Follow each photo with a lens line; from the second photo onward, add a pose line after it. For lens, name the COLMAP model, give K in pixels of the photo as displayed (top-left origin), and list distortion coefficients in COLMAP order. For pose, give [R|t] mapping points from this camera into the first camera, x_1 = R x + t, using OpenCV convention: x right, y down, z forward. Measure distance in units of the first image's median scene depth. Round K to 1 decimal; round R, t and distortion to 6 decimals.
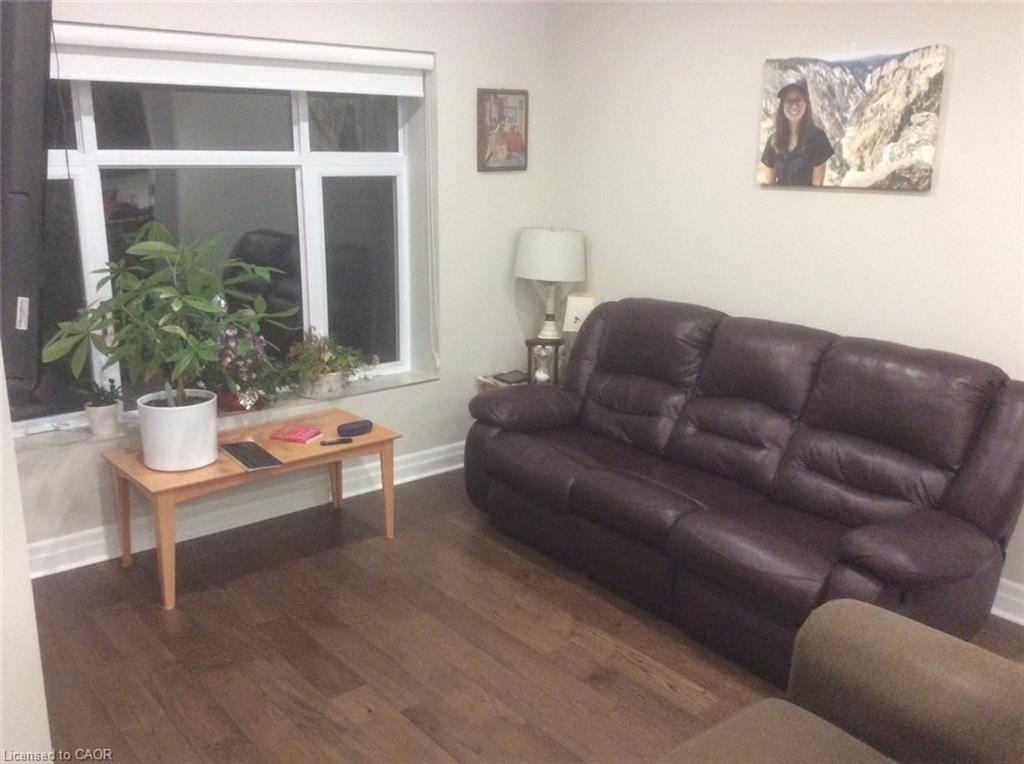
lens RADIAL K [[908.6, 0, 509.5], [0, 908.6, 380.6], [0, 0, 1]] dist [0.037080, -0.078072]
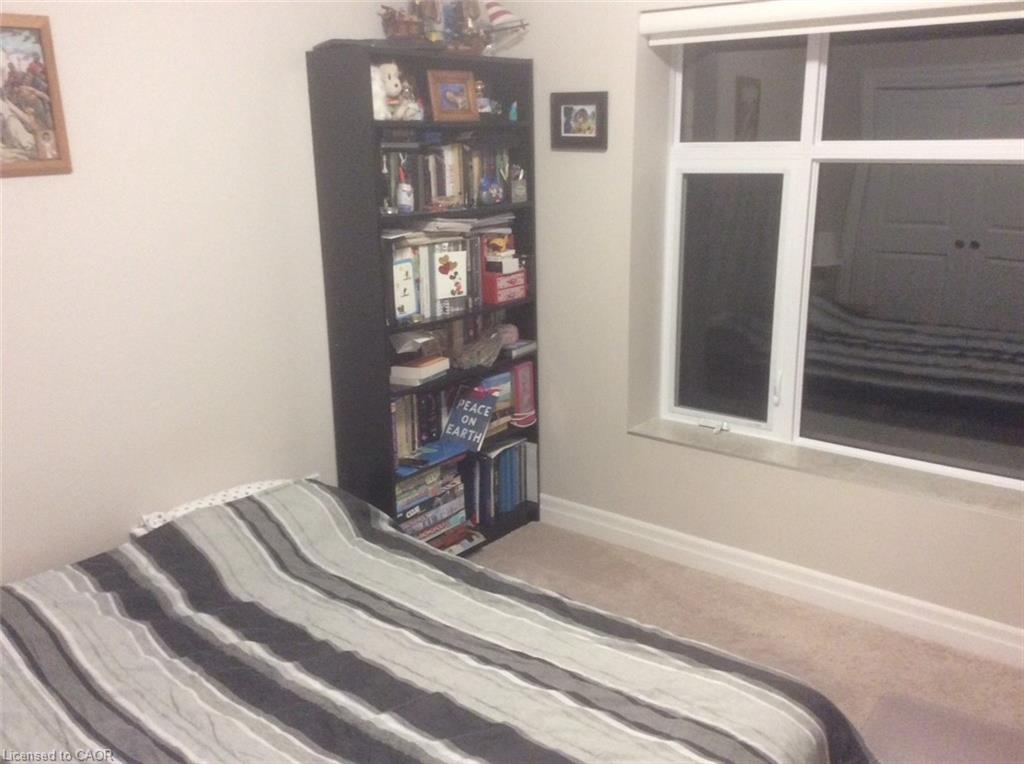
lens RADIAL K [[908.6, 0, 509.5], [0, 908.6, 381.3], [0, 0, 1]] dist [0.037080, -0.078072]
pose [[0.238862, 0.233544, -0.942551, 0.452855], [-0.226171, 0.957333, 0.179890, -0.122152], [0.944347, 0.170208, 0.281492, 0.508809]]
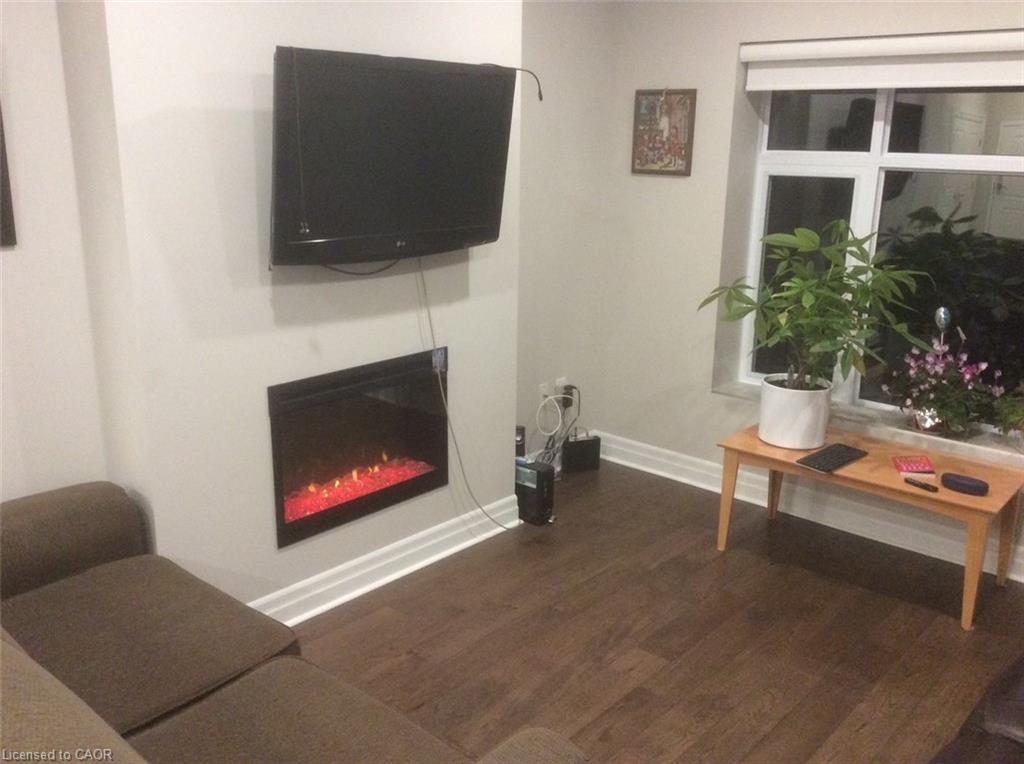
lens RADIAL K [[908.6, 0, 520.1], [0, 908.6, 382.8], [0, 0, 1]] dist [0.037080, -0.078072]
pose [[0.161272, 0.245687, -0.955840, 0.600471], [-0.260295, 0.944813, 0.198935, -0.106357], [0.951965, 0.216717, 0.216322, 0.446131]]
